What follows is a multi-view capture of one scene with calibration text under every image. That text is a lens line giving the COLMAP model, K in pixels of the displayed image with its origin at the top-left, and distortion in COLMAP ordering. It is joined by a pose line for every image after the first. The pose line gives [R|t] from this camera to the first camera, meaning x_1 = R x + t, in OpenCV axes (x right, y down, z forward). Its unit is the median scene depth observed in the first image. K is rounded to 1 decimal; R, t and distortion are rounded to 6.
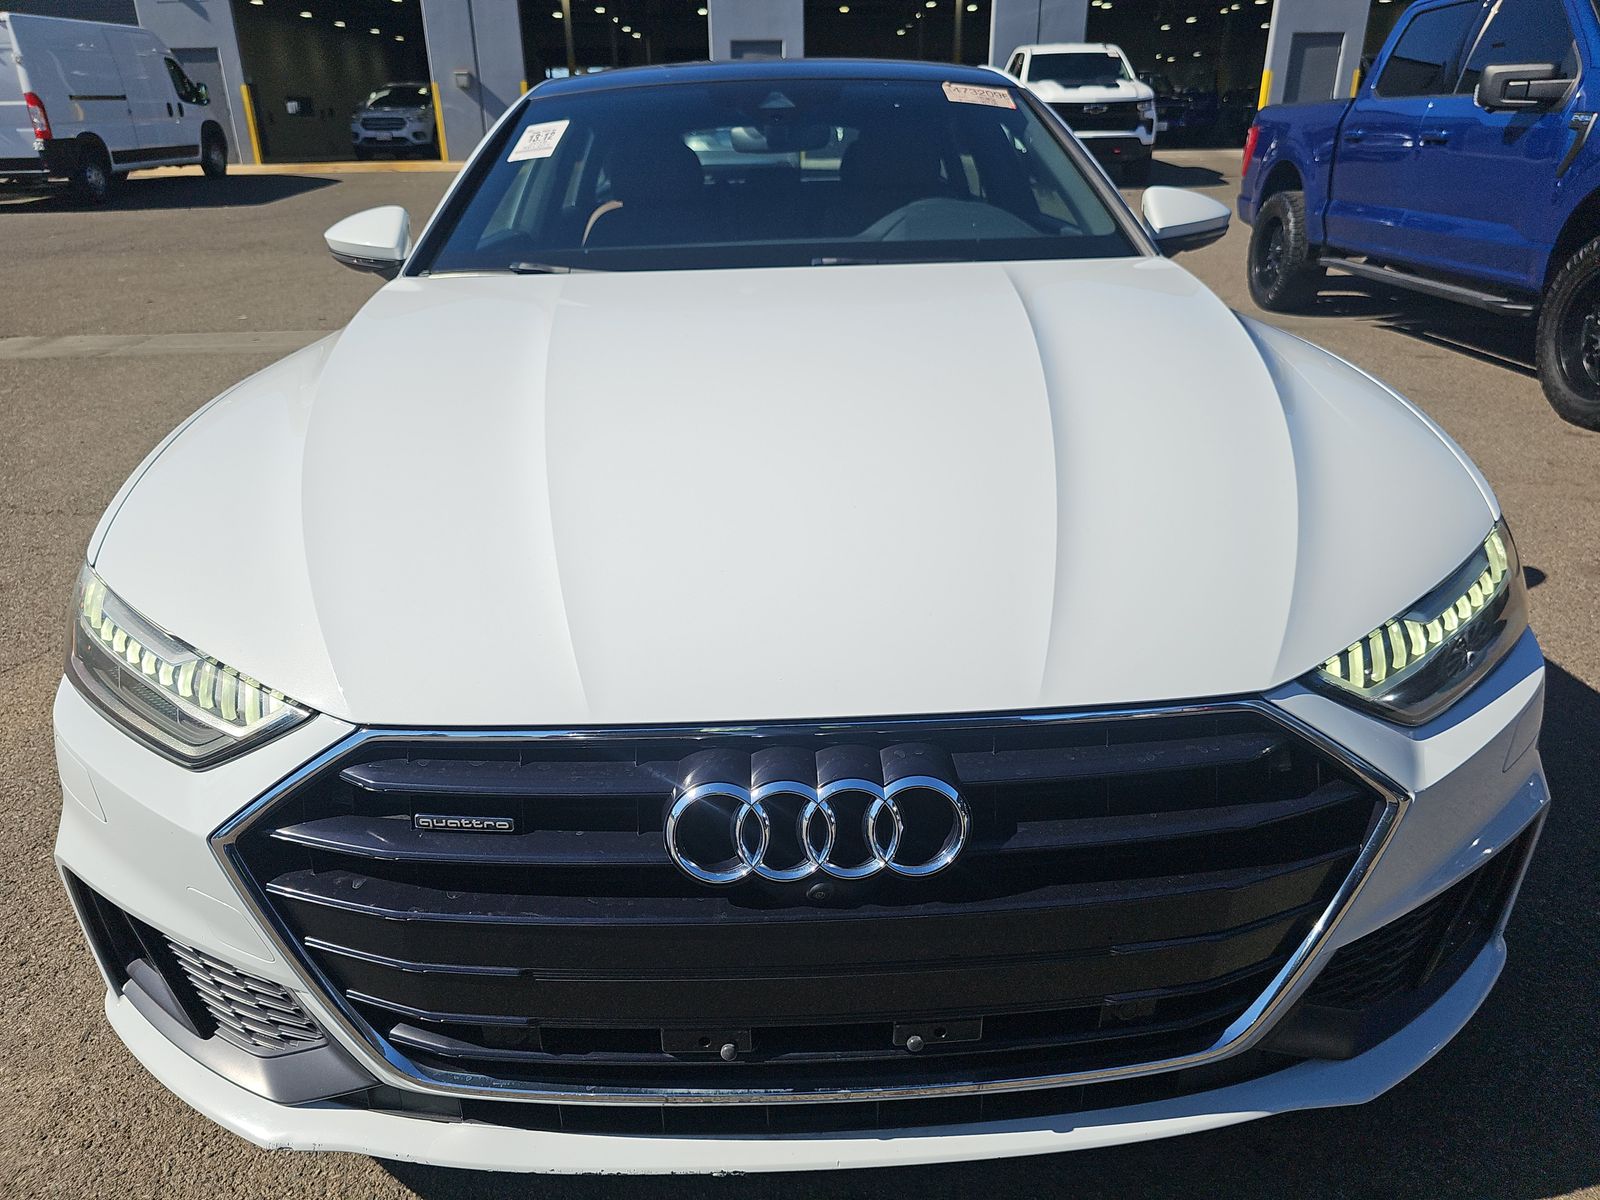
lens RADIAL K [[1059.9, 0, 797.4], [0, 1059.9, 597.6], [0, 0, 1]] dist [-0.003267, -0.019837]
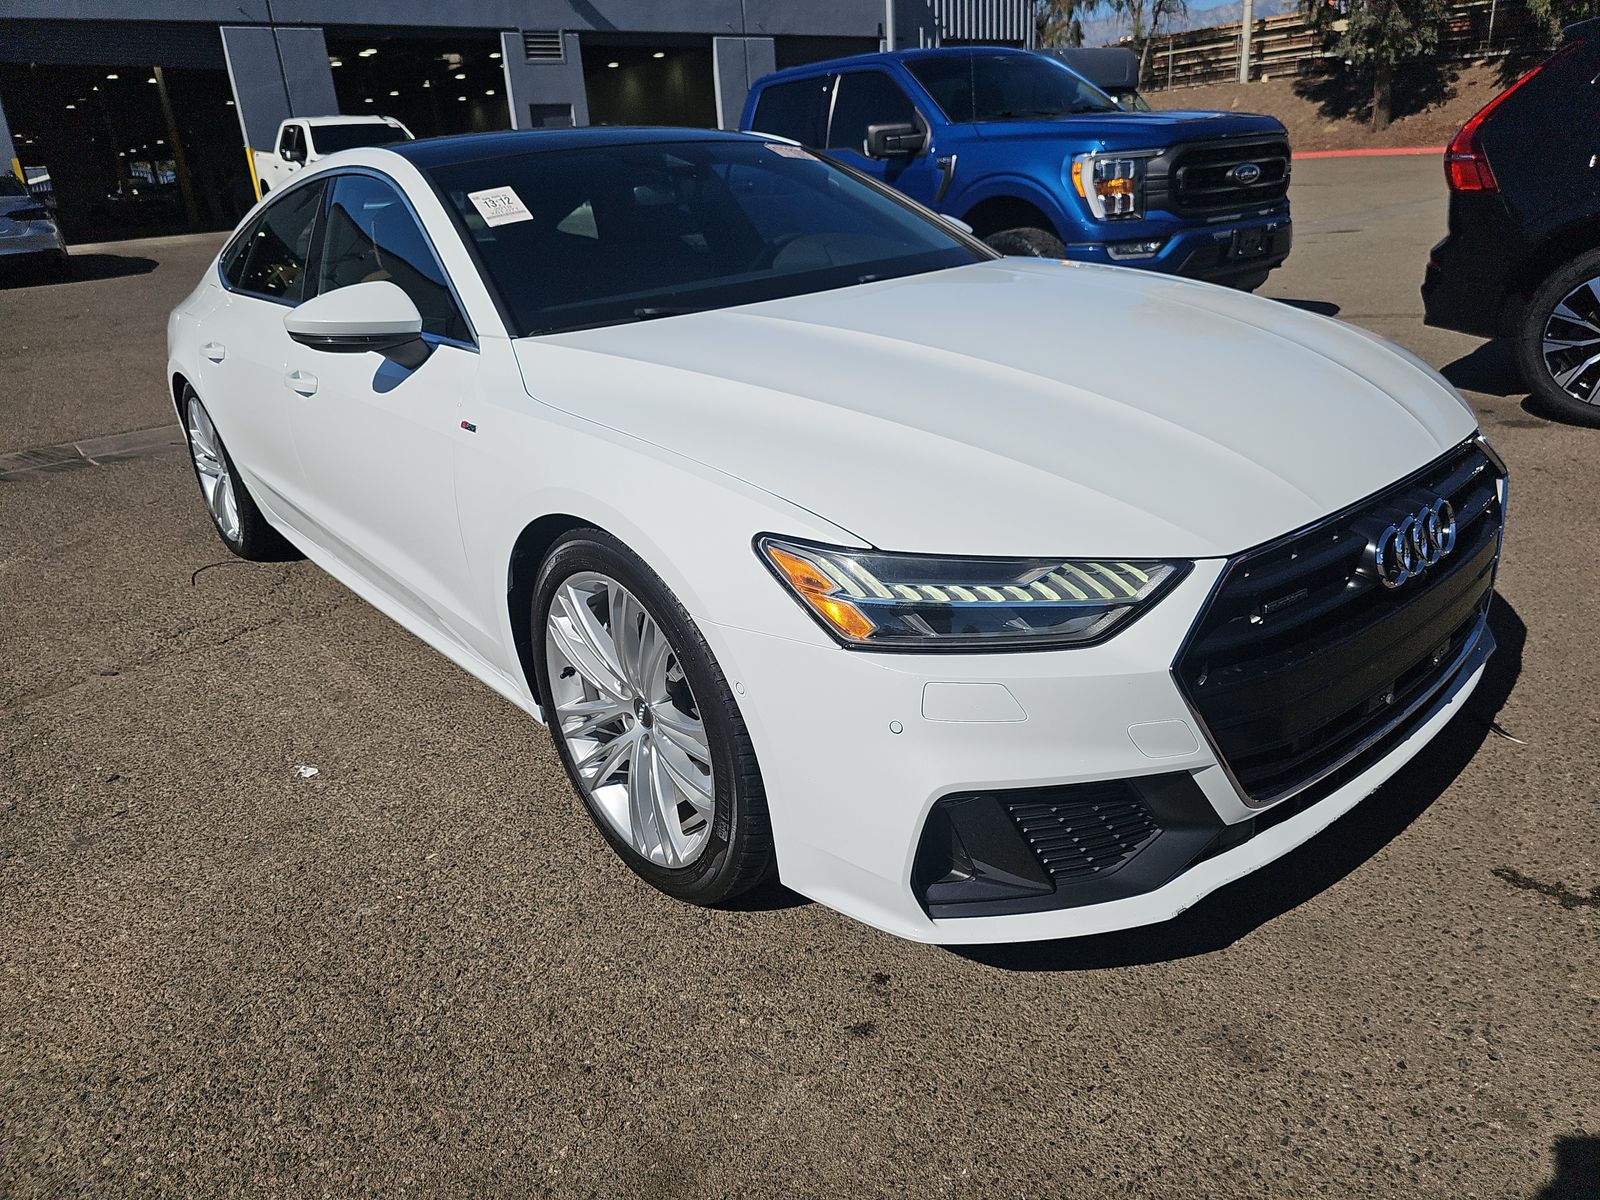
lens RADIAL K [[1080.1, 0, 798.2], [0, 1080.1, 575.7], [0, 0, 1]] dist [0.008682, 0.003190]
pose [[0.776011, -0.249528, 0.579260, -0.502012], [0.296076, 0.955050, 0.014766, -0.014541], [-0.556907, 0.160046, 0.815009, 0.034557]]
